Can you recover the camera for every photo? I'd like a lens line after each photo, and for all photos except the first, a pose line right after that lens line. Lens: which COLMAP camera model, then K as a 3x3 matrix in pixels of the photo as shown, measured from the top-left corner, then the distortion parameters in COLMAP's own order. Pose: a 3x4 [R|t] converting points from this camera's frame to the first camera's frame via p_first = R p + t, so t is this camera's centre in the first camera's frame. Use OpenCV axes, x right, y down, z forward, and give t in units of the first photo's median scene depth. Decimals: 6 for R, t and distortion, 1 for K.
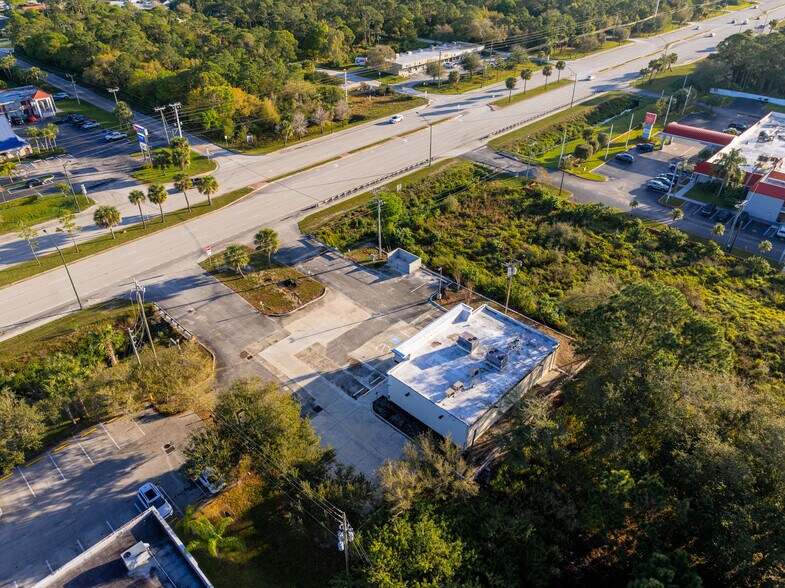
lens RADIAL K [[548.6, 0, 393.5], [0, 548.6, 294.7], [0, 0, 1]] dist [-0.030476, 0.014936]
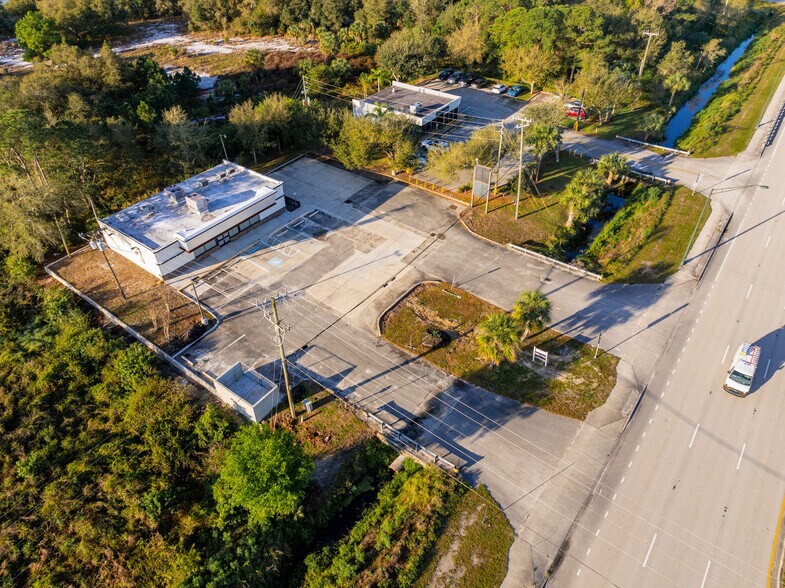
lens RADIAL K [[548.6, 0, 395.3], [0, 548.6, 293.8], [0, 0, 1]] dist [-0.030476, 0.014936]
pose [[-0.992657, 0.083049, -0.087950, -0.082518], [-0.061520, 0.279417, 0.958197, -0.592155], [0.104152, 0.956572, -0.272256, 1.051460]]
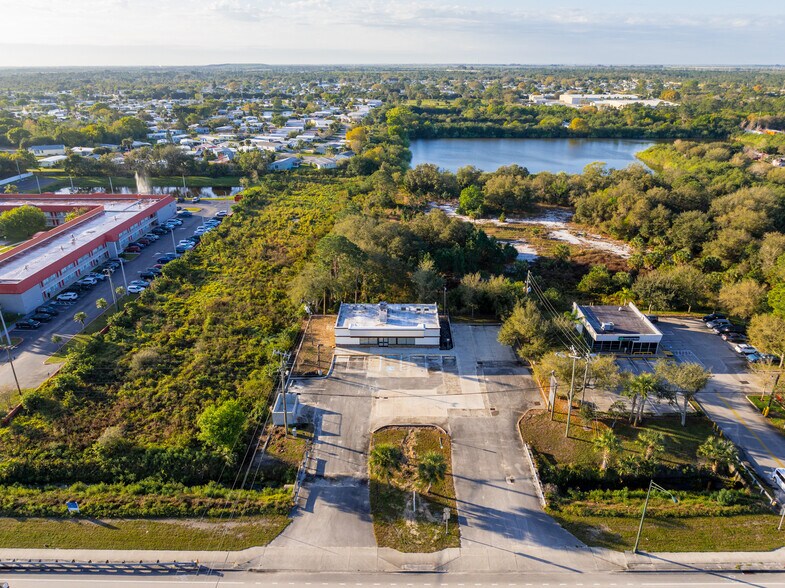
lens RADIAL K [[548.6, 0, 396.3], [0, 548.6, 293.3], [0, 0, 1]] dist [-0.030476, 0.014936]
pose [[-0.684651, -0.284440, 0.671078, -0.645020], [0.411396, 0.609222, 0.677940, -0.700629], [-0.601669, 0.740232, -0.300087, 1.004058]]
